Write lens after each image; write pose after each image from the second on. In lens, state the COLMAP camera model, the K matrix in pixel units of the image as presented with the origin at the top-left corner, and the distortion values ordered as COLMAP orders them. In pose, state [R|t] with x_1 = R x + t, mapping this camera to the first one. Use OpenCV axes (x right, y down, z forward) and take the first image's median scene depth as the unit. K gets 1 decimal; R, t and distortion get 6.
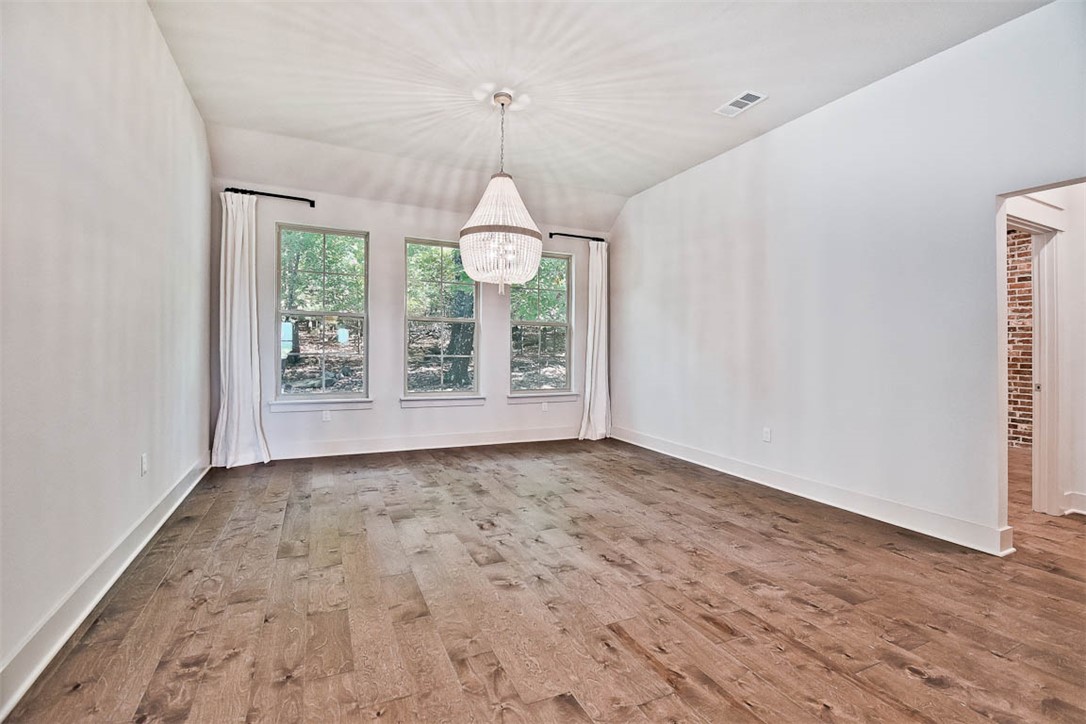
lens RADIAL K [[483.3, 0, 539.9], [0, 483.3, 348.6], [0, 0, 1]] dist [0.000428, -0.000439]
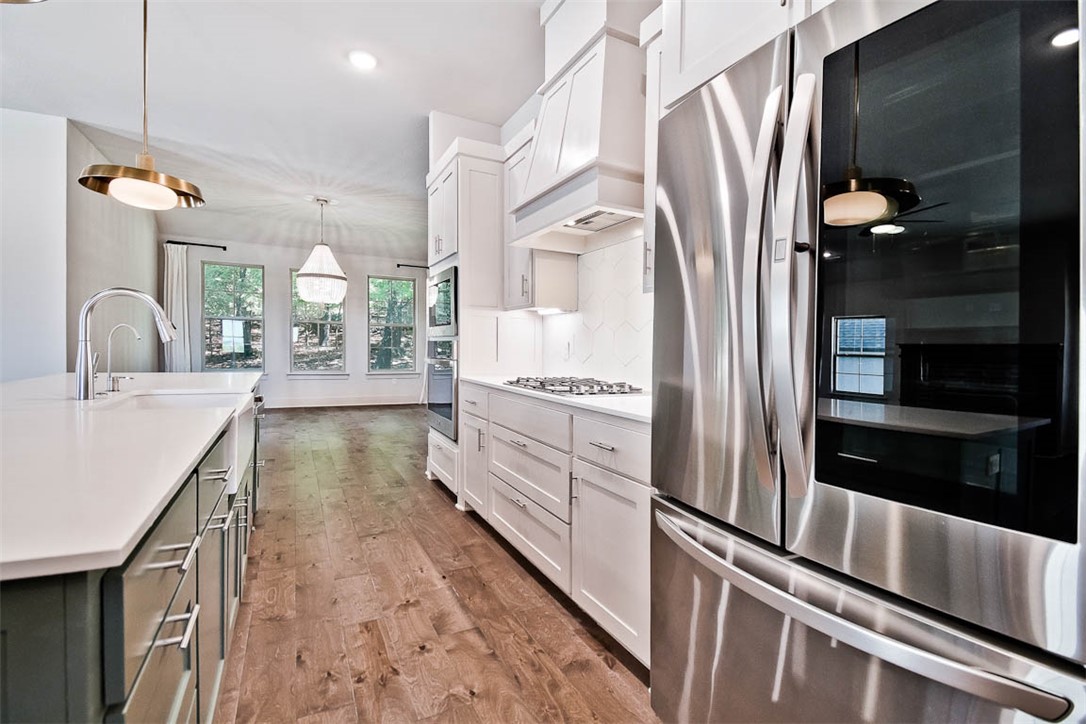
lens RADIAL K [[483.3, 0, 538.8], [0, 483.3, 359.5], [0, 0, 1]] dist [0.000428, -0.000439]
pose [[0.999013, 0.006294, 0.043981, 0.455128], [-0.007270, 0.999730, 0.022079, 0.019567], [-0.043830, -0.022377, 0.998788, -0.590418]]
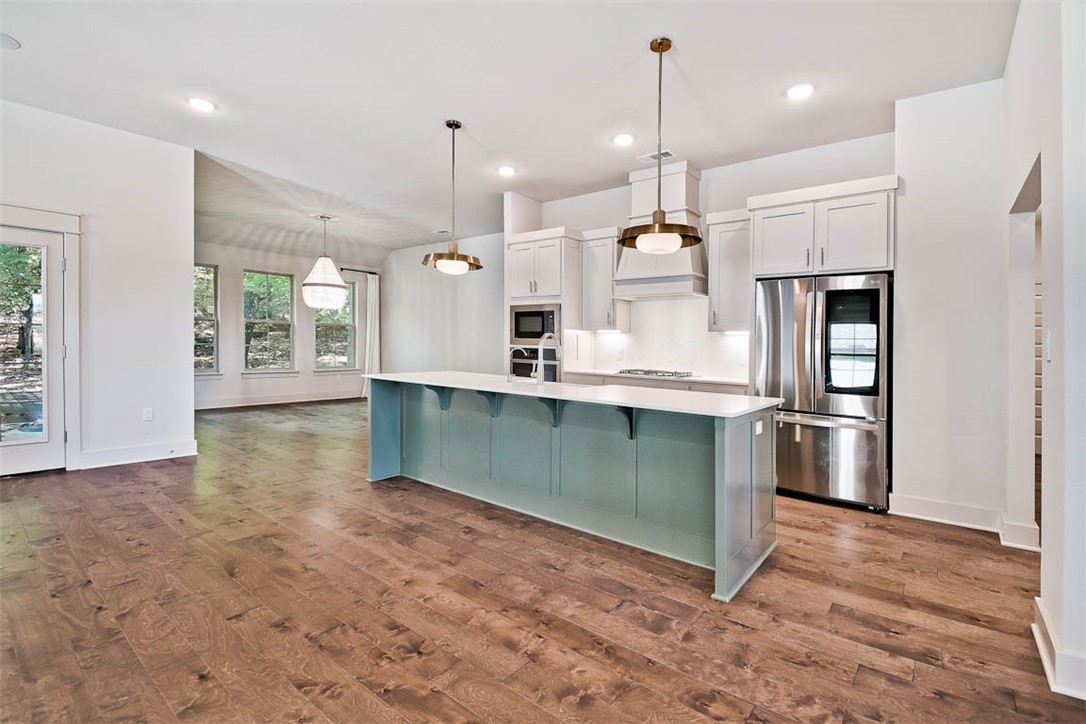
lens RADIAL K [[500.2, 0, 540.1], [0, 500.2, 354.6], [0, 0, 1]] dist [0.016631, 0.000027]
pose [[0.899910, -0.008292, 0.435996, -0.129957], [-0.005937, 0.999494, 0.031262, -0.011636], [-0.436035, -0.030722, 0.899405, -0.902014]]
